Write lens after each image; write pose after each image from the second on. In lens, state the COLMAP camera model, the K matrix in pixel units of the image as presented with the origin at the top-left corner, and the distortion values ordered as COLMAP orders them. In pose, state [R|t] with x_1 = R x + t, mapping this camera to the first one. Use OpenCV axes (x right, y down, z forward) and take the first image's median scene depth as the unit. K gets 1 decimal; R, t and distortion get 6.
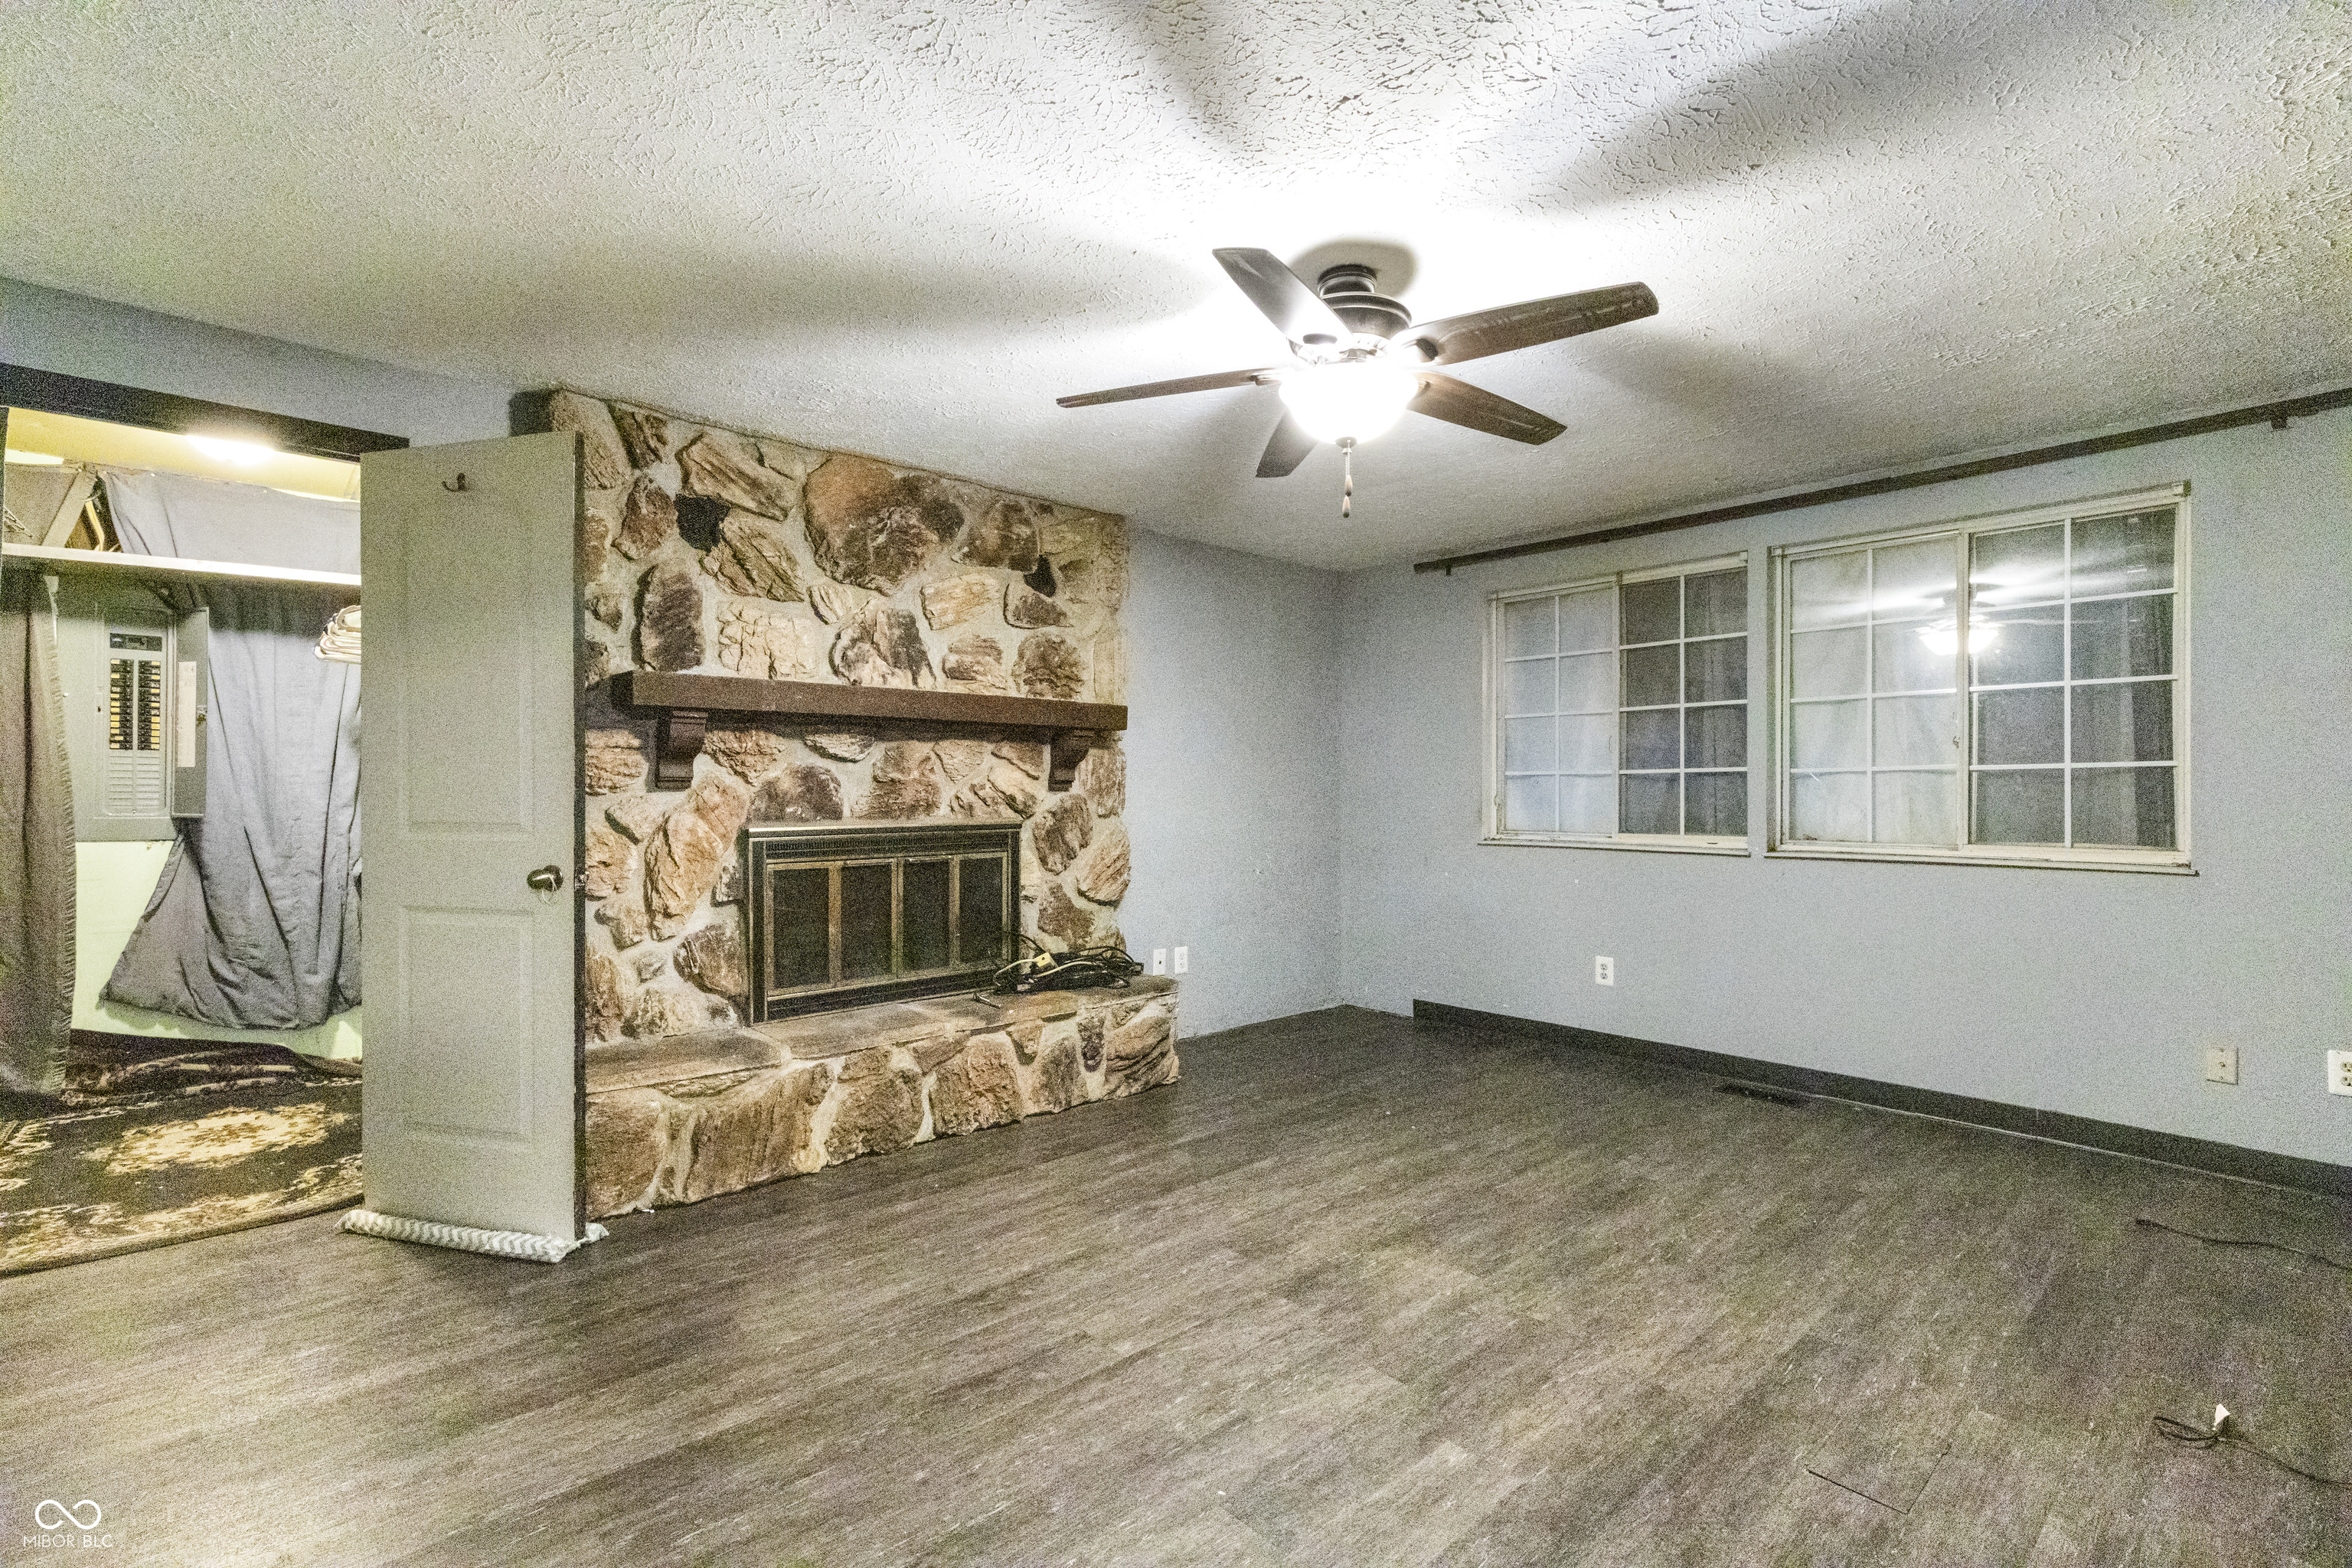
lens RADIAL K [[1064.3, 0, 1188.5], [0, 1064.3, 801.5], [0, 0, 1]] dist [0.005714, 0.000285]
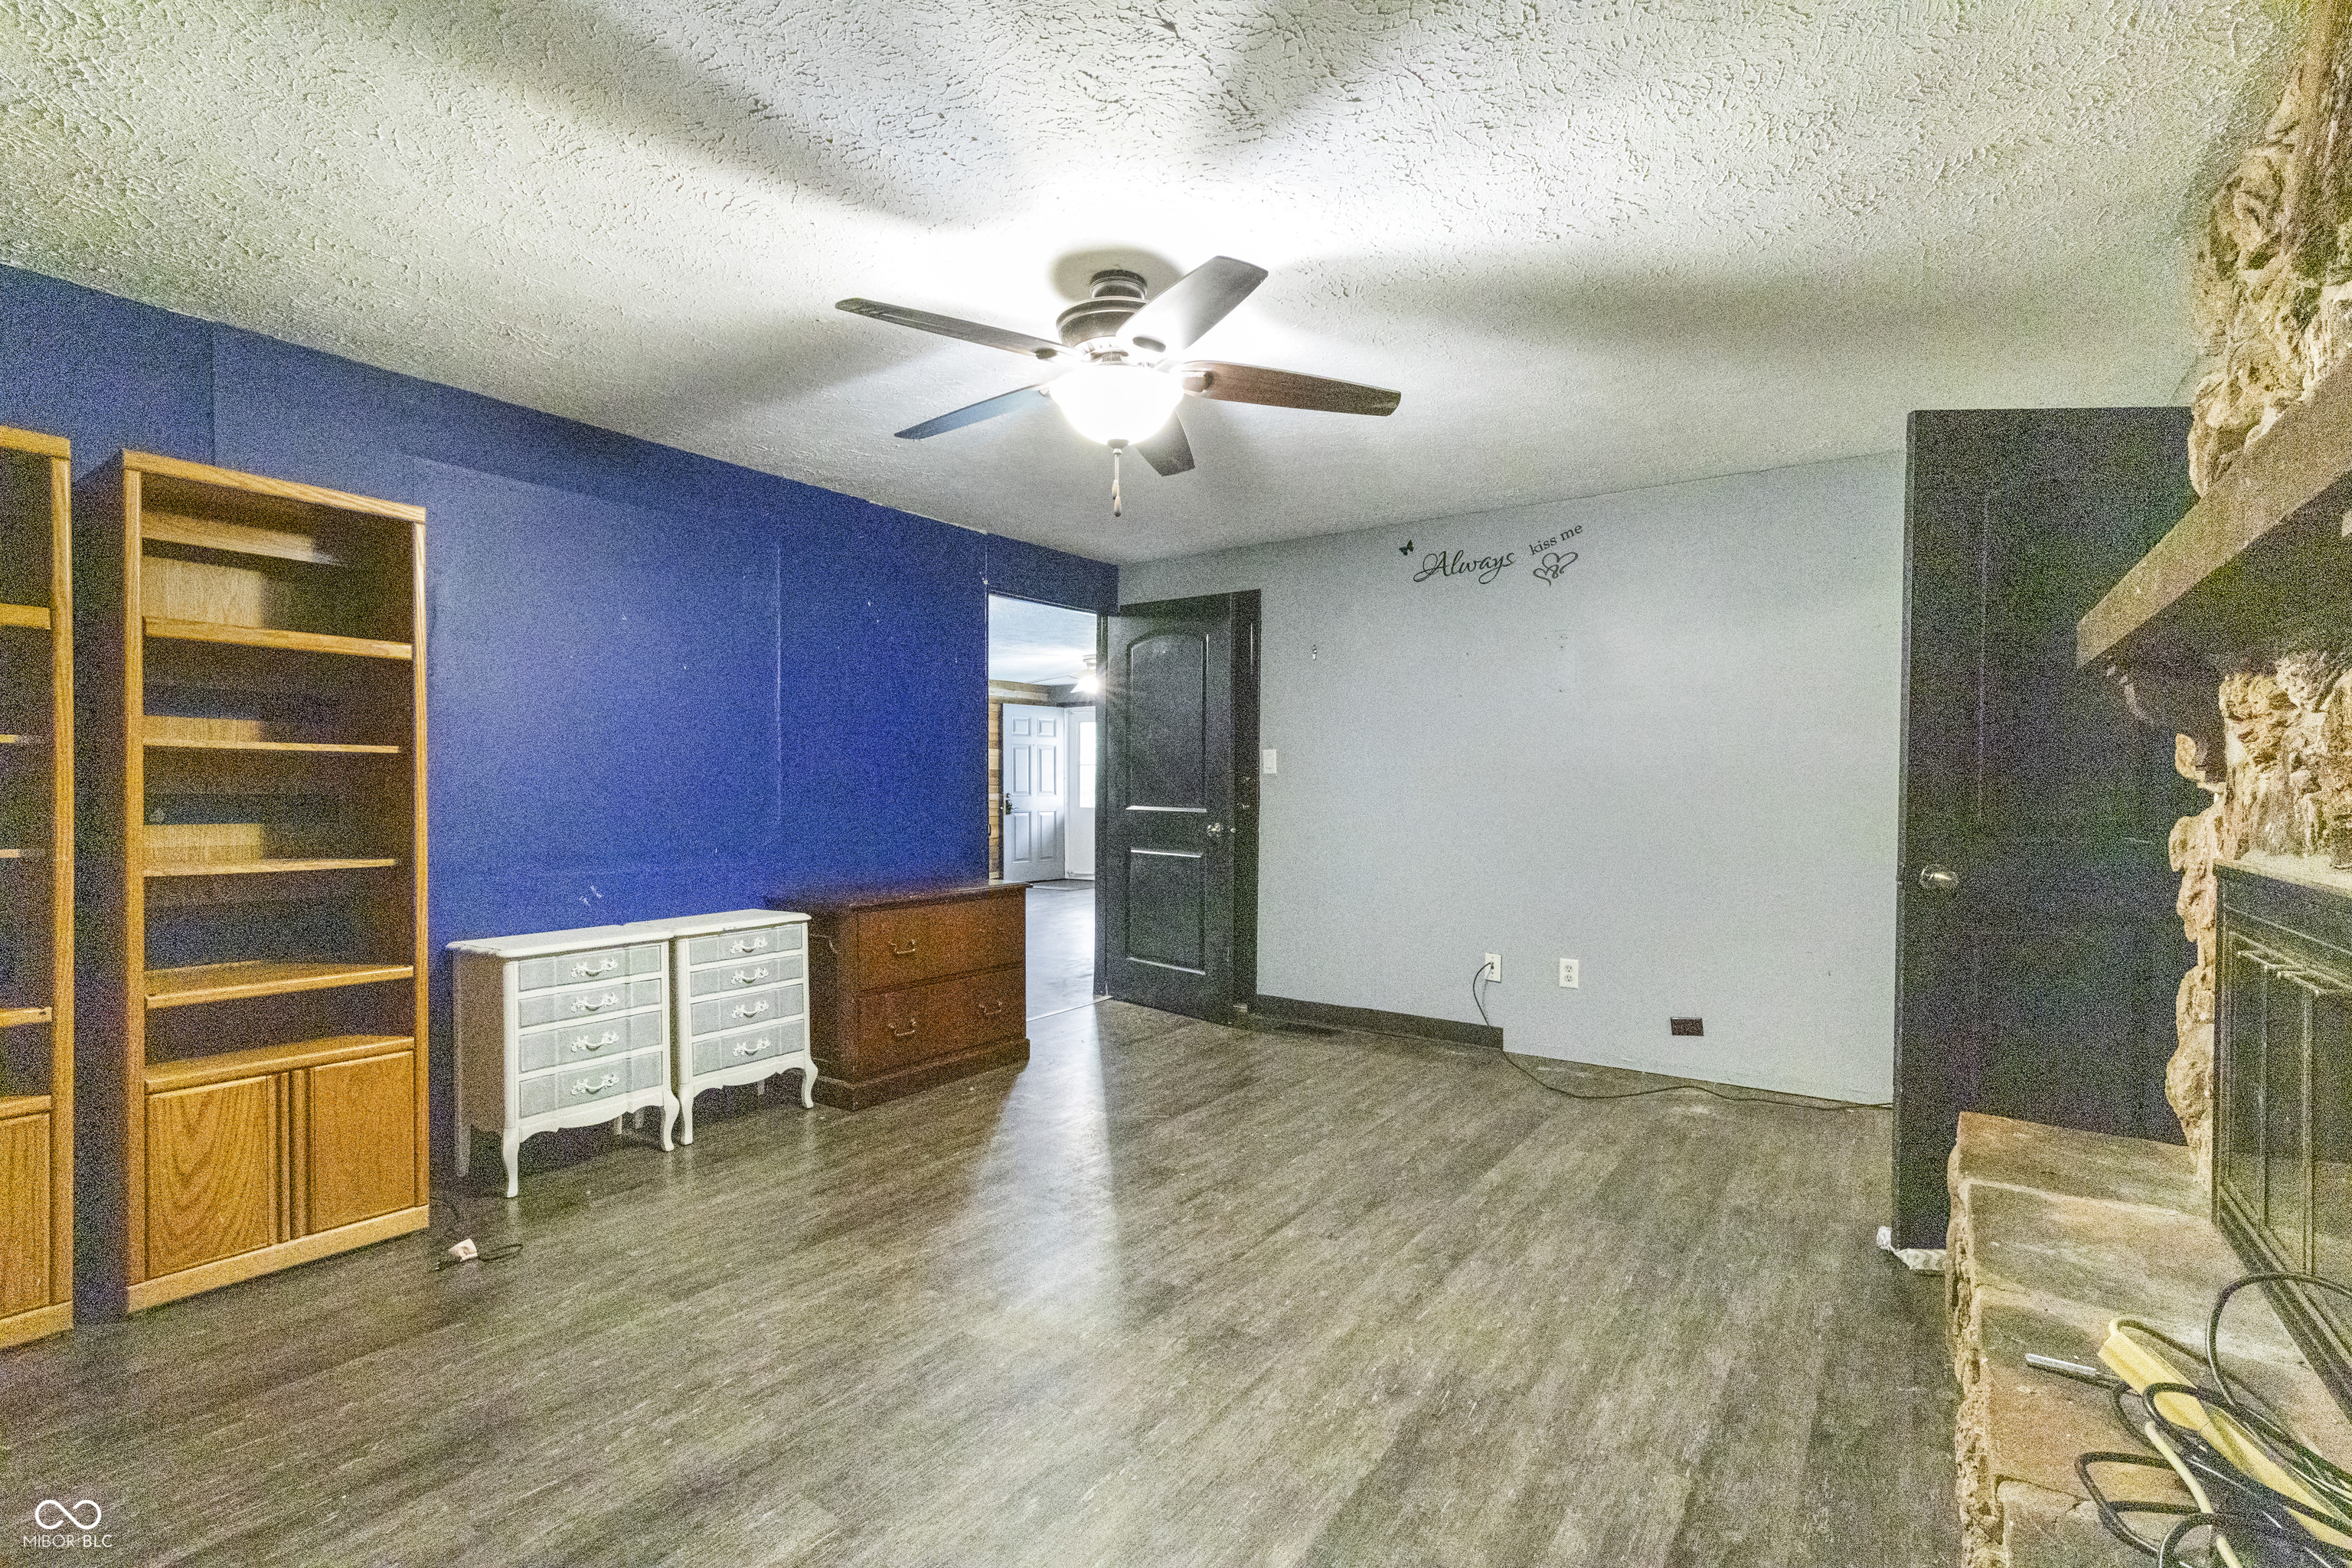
lens RADIAL K [[1064.3, 0, 1188.5], [0, 1064.3, 801.5], [0, 0, 1]] dist [0.005714, 0.000285]
pose [[-0.974550, -0.000313, -0.224168, 0.313380], [-0.007709, 0.999454, 0.032118, -0.023825], [0.224036, 0.033029, -0.974021, 2.034326]]
